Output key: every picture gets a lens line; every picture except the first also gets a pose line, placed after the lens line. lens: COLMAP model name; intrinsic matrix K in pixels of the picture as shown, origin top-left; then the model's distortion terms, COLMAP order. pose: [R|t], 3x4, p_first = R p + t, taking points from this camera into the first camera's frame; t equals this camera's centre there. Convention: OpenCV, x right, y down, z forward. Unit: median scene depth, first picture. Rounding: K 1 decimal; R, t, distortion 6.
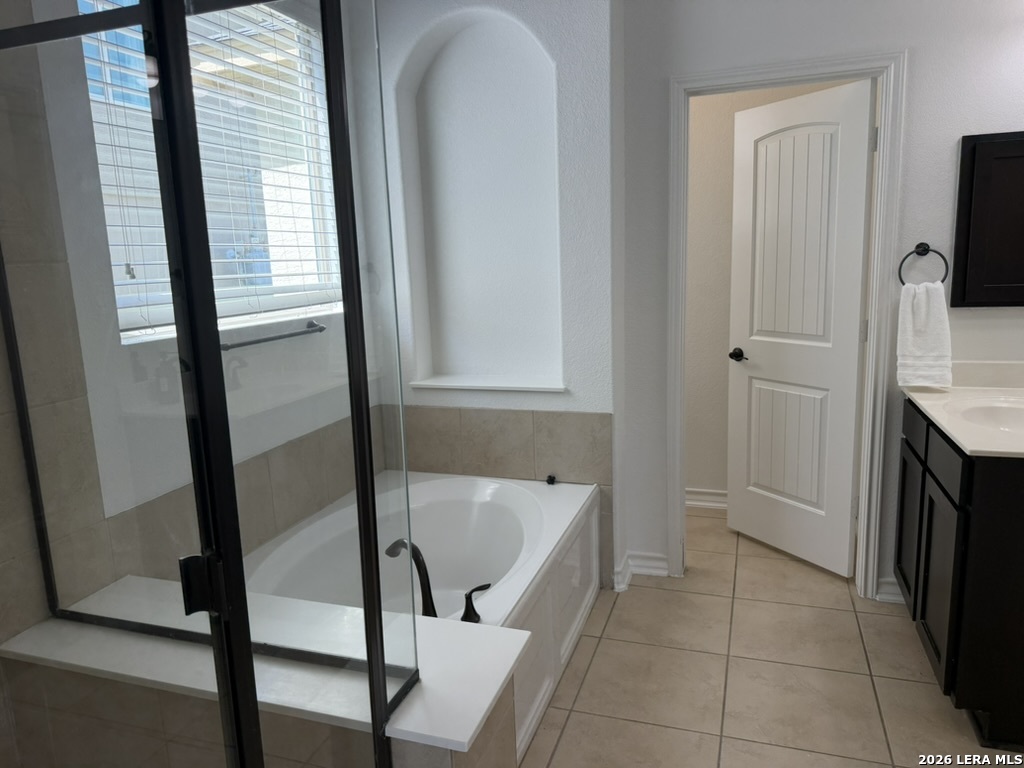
lens RADIAL K [[715.9, 0, 507.3], [0, 715.9, 385.6], [0, 0, 1]] dist [0.069362, -0.092016]
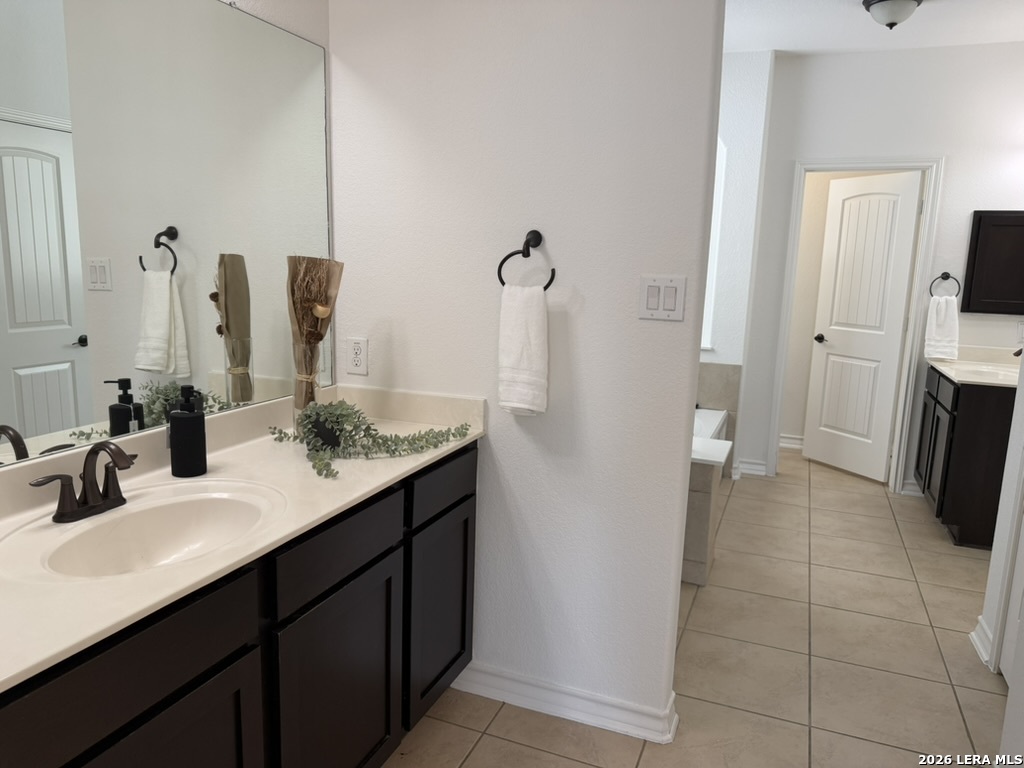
lens RADIAL K [[715.9, 0, 507.3], [0, 715.9, 385.6], [0, 0, 1]] dist [0.069362, -0.092016]
pose [[0.996211, 0.075315, -0.043479, -0.311680], [-0.075600, 0.997126, -0.004936, 0.135881], [0.042982, 0.008204, 0.999042, -0.649984]]
